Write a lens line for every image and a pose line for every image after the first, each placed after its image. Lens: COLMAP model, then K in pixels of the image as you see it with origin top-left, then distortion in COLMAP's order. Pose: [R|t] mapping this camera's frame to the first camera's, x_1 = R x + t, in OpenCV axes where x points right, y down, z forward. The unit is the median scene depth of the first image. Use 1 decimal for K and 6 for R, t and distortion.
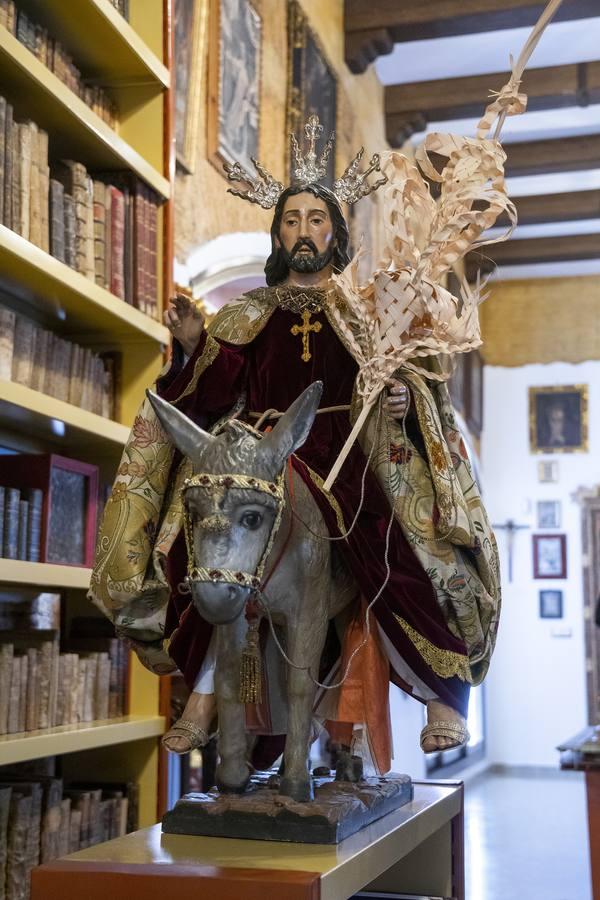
lens RADIAL K [[1409.3, 0, 300.0], [0, 1409.3, 450.0], [0, 0, 1]] dist [0.067076, 0.031761]
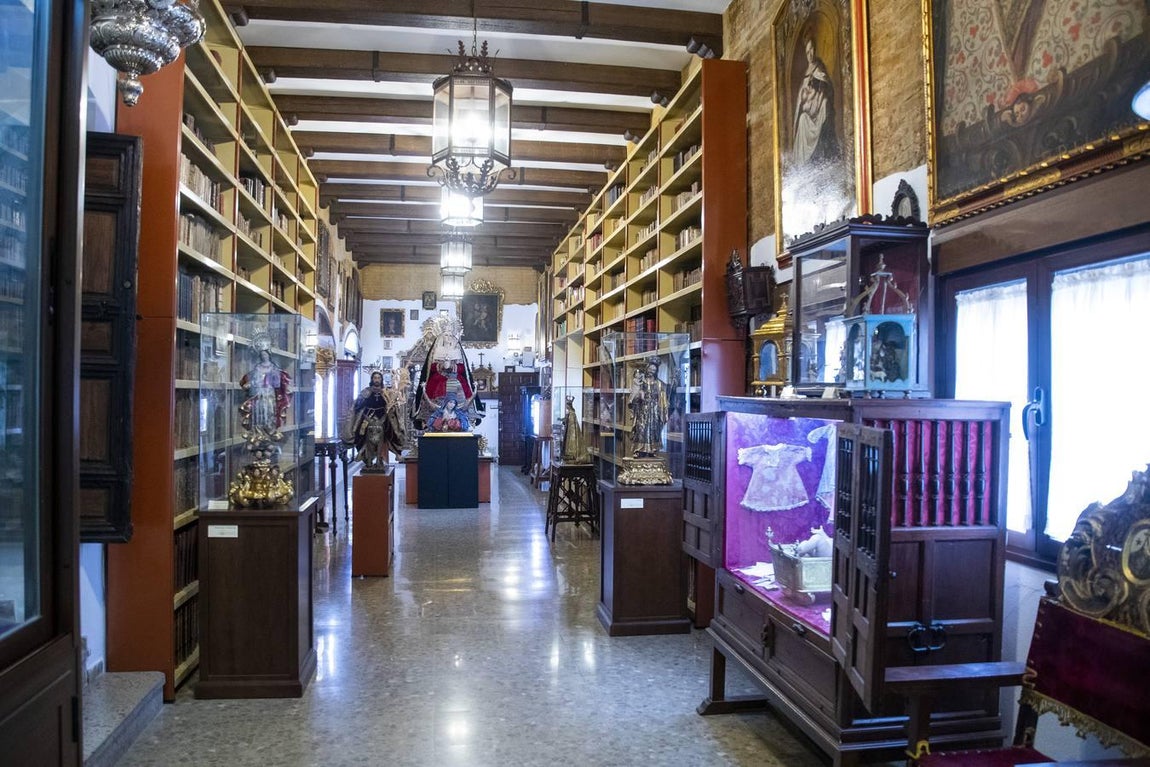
lens RADIAL K [[825.7, 0, 575.0], [0, 825.7, 383.5], [0, 0, 1]] dist [-0.072932, 0.010392]
pose [[0.911771, 0.009830, 0.410581, -0.116332], [-0.062088, 0.991523, 0.114141, -0.102213], [-0.405978, -0.129563, 0.904652, -0.446356]]
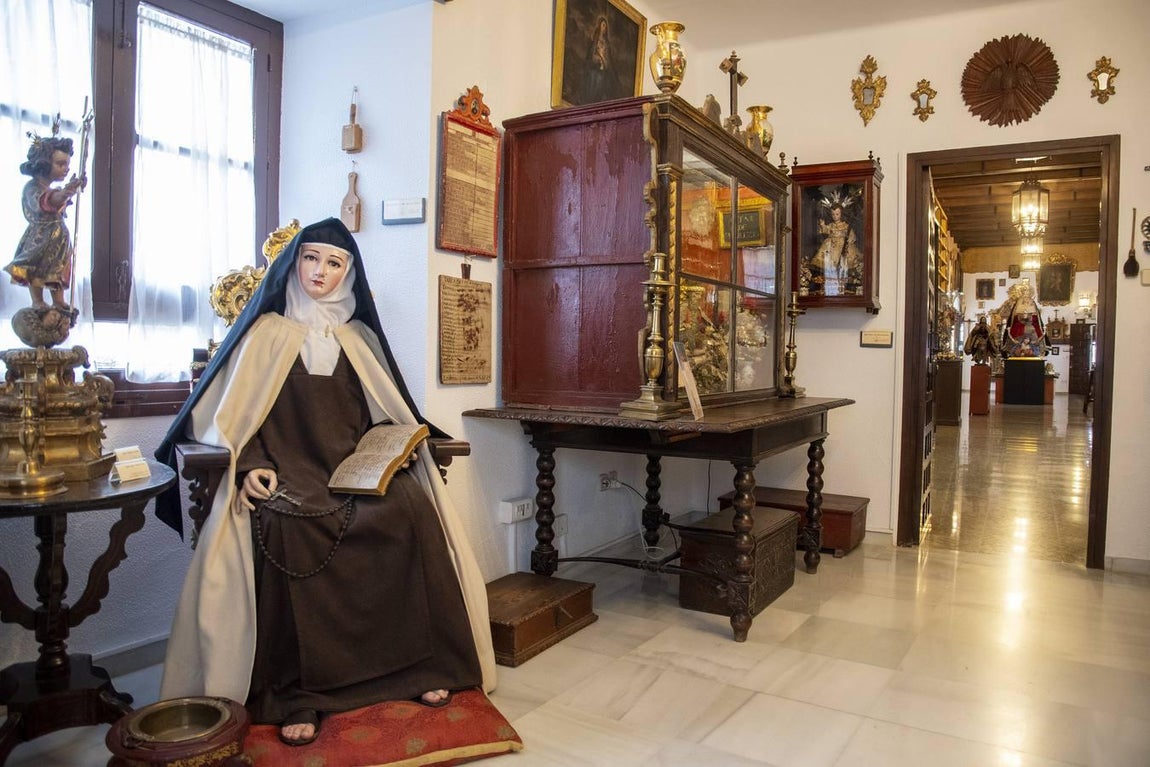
lens RADIAL K [[825.7, 0, 575.0], [0, 825.7, 383.5], [0, 0, 1]] dist [-0.072932, 0.010392]
pose [[0.968362, 0.018759, -0.248845, -0.285923], [0.024210, 0.985405, 0.168494, -0.152176], [0.248374, -0.169188, 0.953775, -1.150690]]
